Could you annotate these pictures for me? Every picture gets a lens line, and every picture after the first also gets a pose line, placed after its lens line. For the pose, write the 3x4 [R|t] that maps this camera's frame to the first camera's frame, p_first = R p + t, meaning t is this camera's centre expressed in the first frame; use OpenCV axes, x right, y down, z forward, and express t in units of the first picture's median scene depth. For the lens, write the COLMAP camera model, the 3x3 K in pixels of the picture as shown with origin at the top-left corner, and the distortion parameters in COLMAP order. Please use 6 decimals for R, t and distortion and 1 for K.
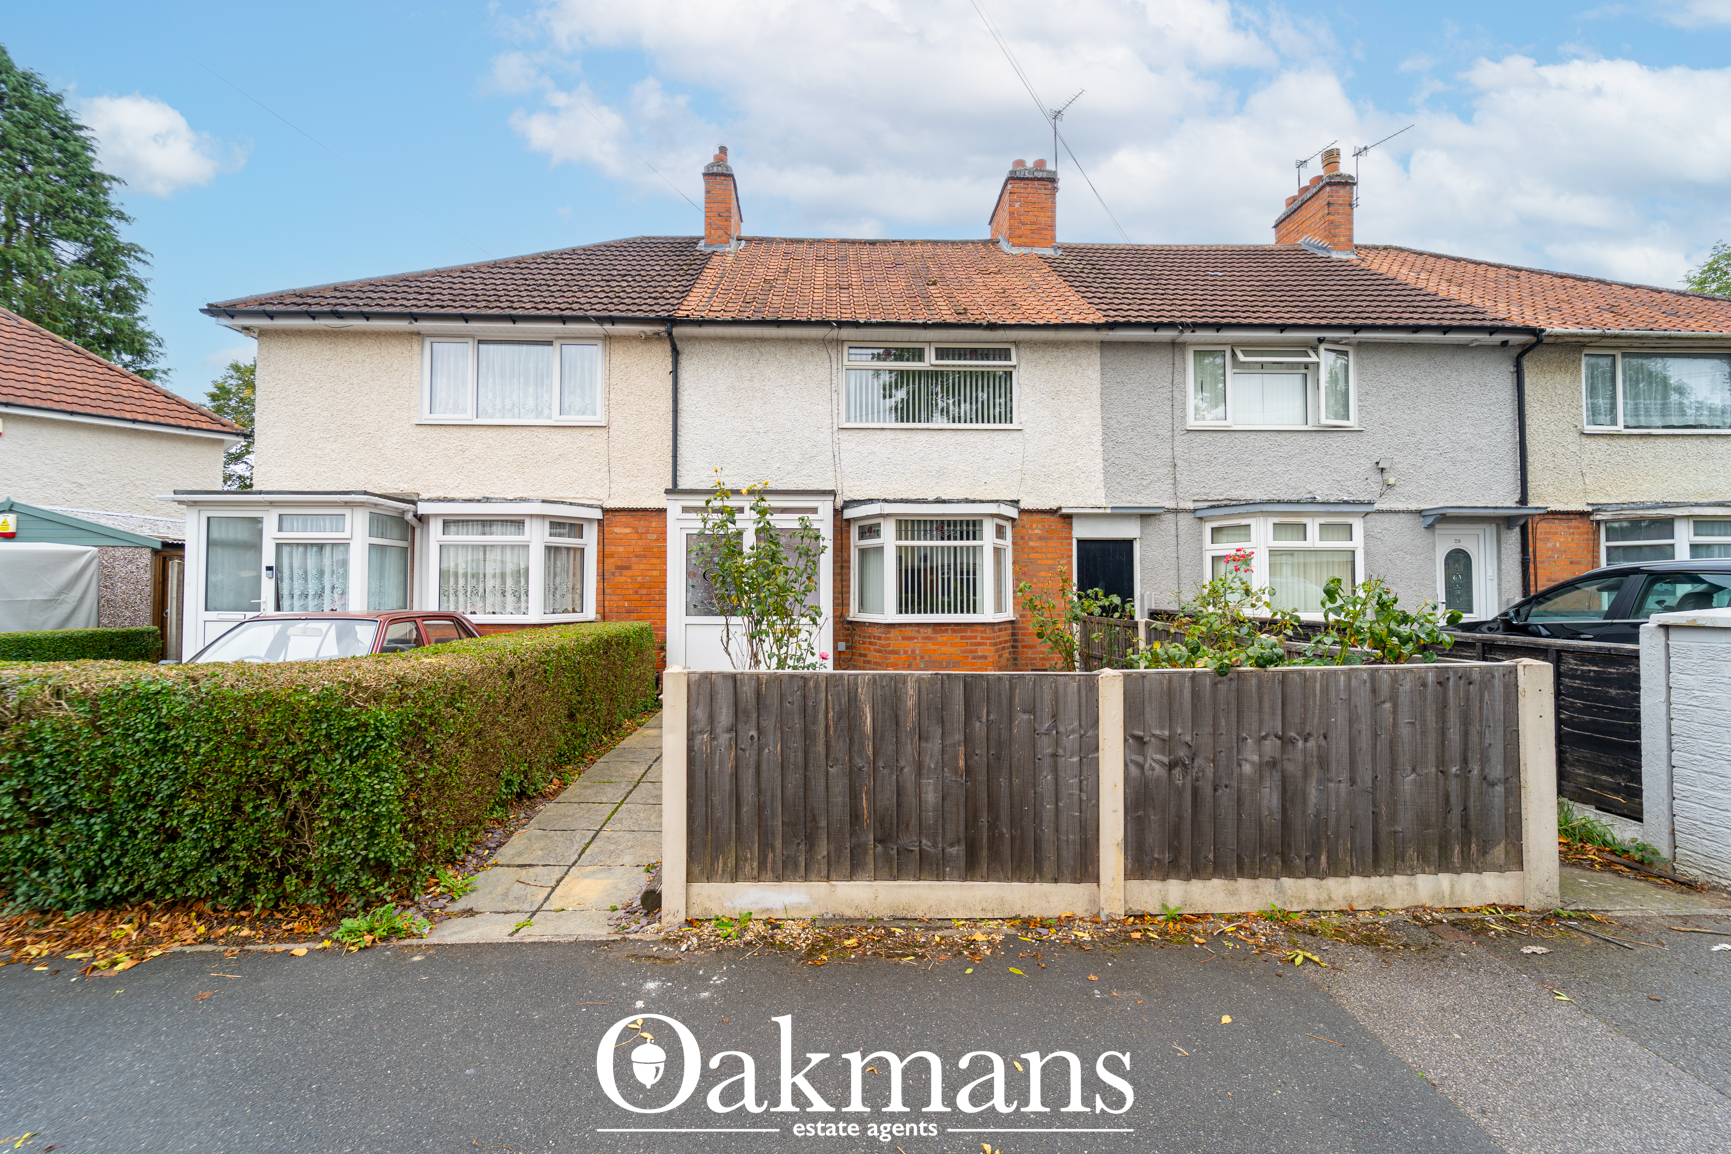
lens RADIAL K [[732.5, 0, 856.2], [0, 732.5, 571.2], [0, 0, 1]] dist [0.002638, -0.003250]
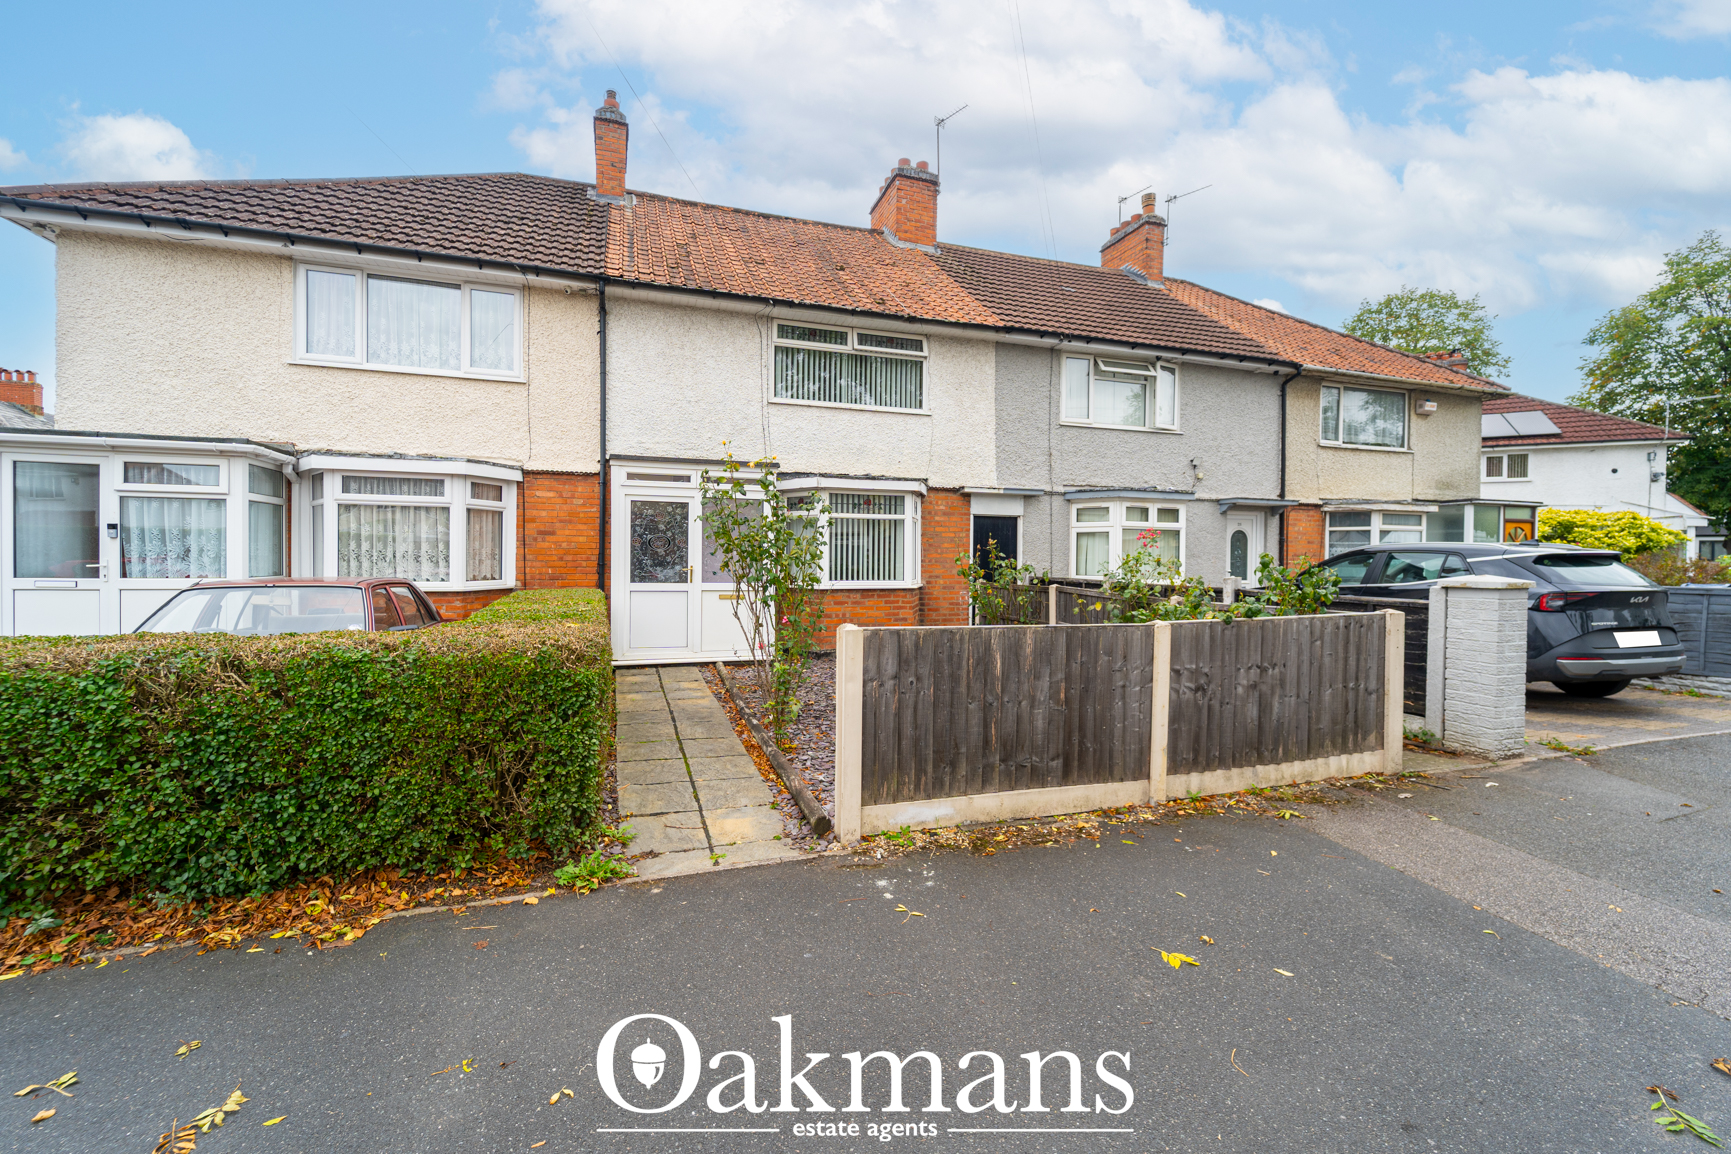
lens RADIAL K [[732.5, 0, 856.2], [0, 732.5, 571.2], [0, 0, 1]] dist [0.002638, -0.003250]
pose [[0.955861, 0.003341, 0.293800, -0.220966], [-0.016214, 0.999011, 0.041392, -0.001208], [-0.293371, -0.044329, 0.954970, -0.041915]]
